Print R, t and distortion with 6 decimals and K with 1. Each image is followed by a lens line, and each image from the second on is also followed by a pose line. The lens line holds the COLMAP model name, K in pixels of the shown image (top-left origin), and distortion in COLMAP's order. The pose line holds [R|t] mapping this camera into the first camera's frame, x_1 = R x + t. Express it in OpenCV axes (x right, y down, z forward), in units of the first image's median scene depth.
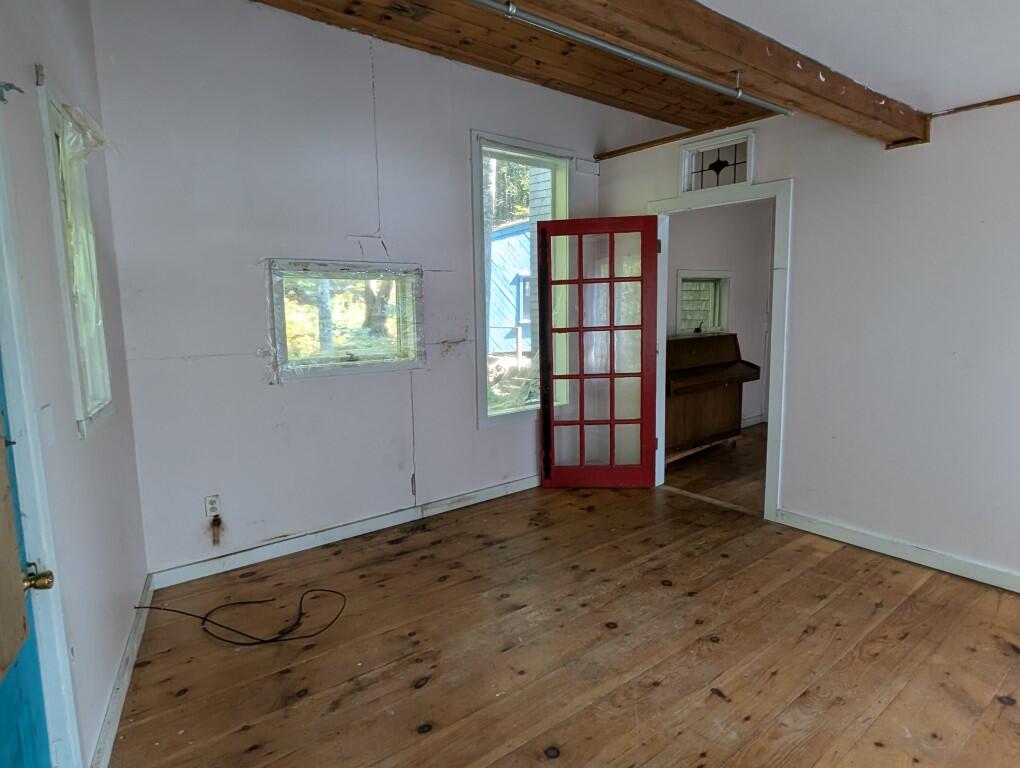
lens RADIAL K [[590.2, 0, 510.0], [0, 590.2, 384.0], [0, 0, 1]] dist [0.002822, 0.001183]
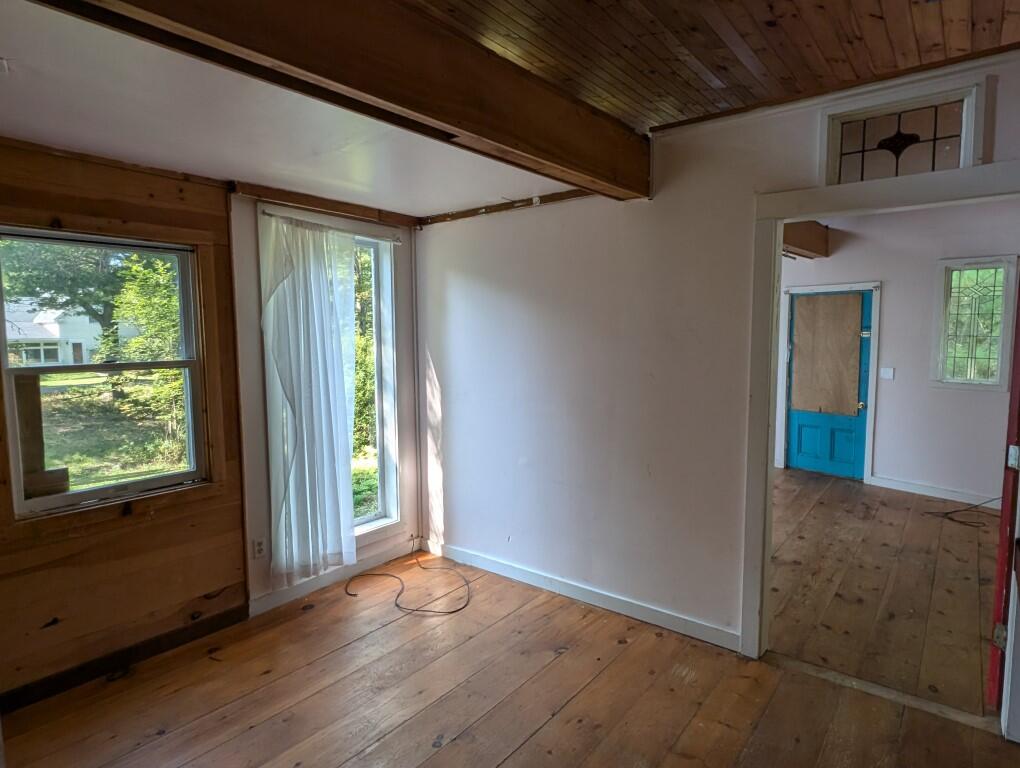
lens RADIAL K [[590.2, 0, 510.0], [0, 590.2, 384.0], [0, 0, 1]] dist [0.002822, 0.001183]
pose [[-0.973960, 0.045873, -0.222028, 1.005852], [-0.006607, 0.973158, 0.230045, -0.300962], [0.226621, 0.225522, -0.947514, 1.742028]]
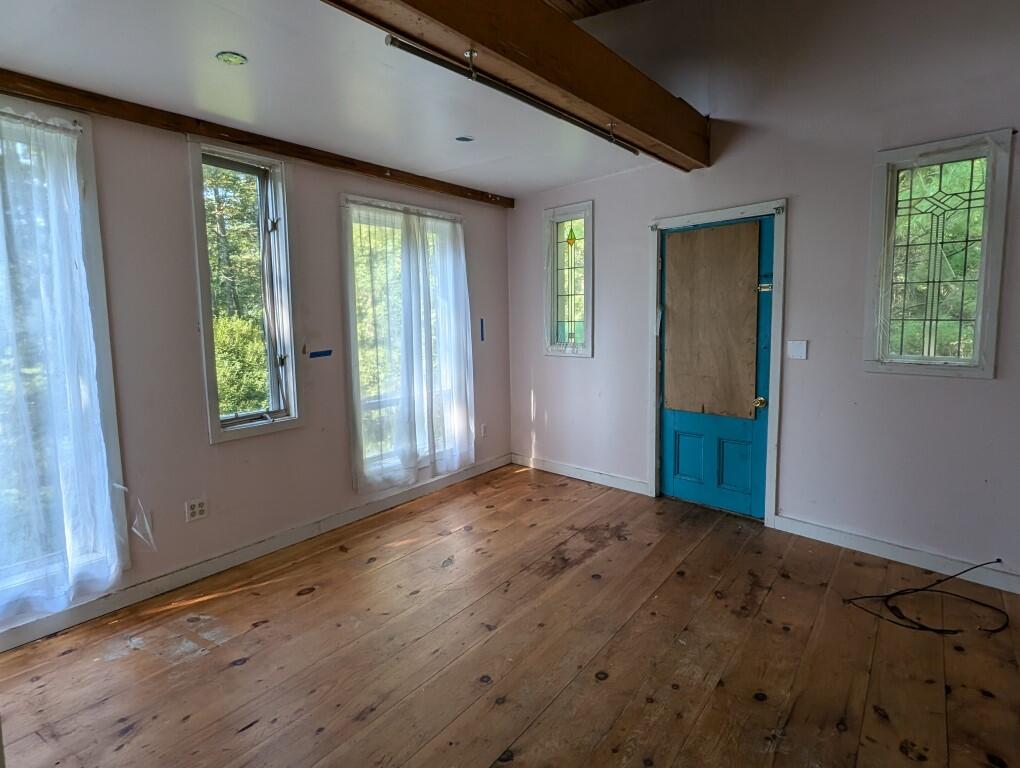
lens RADIAL K [[590.2, 0, 510.0], [0, 590.2, 384.0], [0, 0, 1]] dist [0.002822, 0.001183]
pose [[-0.961829, 0.060767, -0.266818, 0.374224], [-0.006809, 0.969417, 0.245326, -0.149341], [0.273566, 0.237779, -0.932000, 1.243597]]
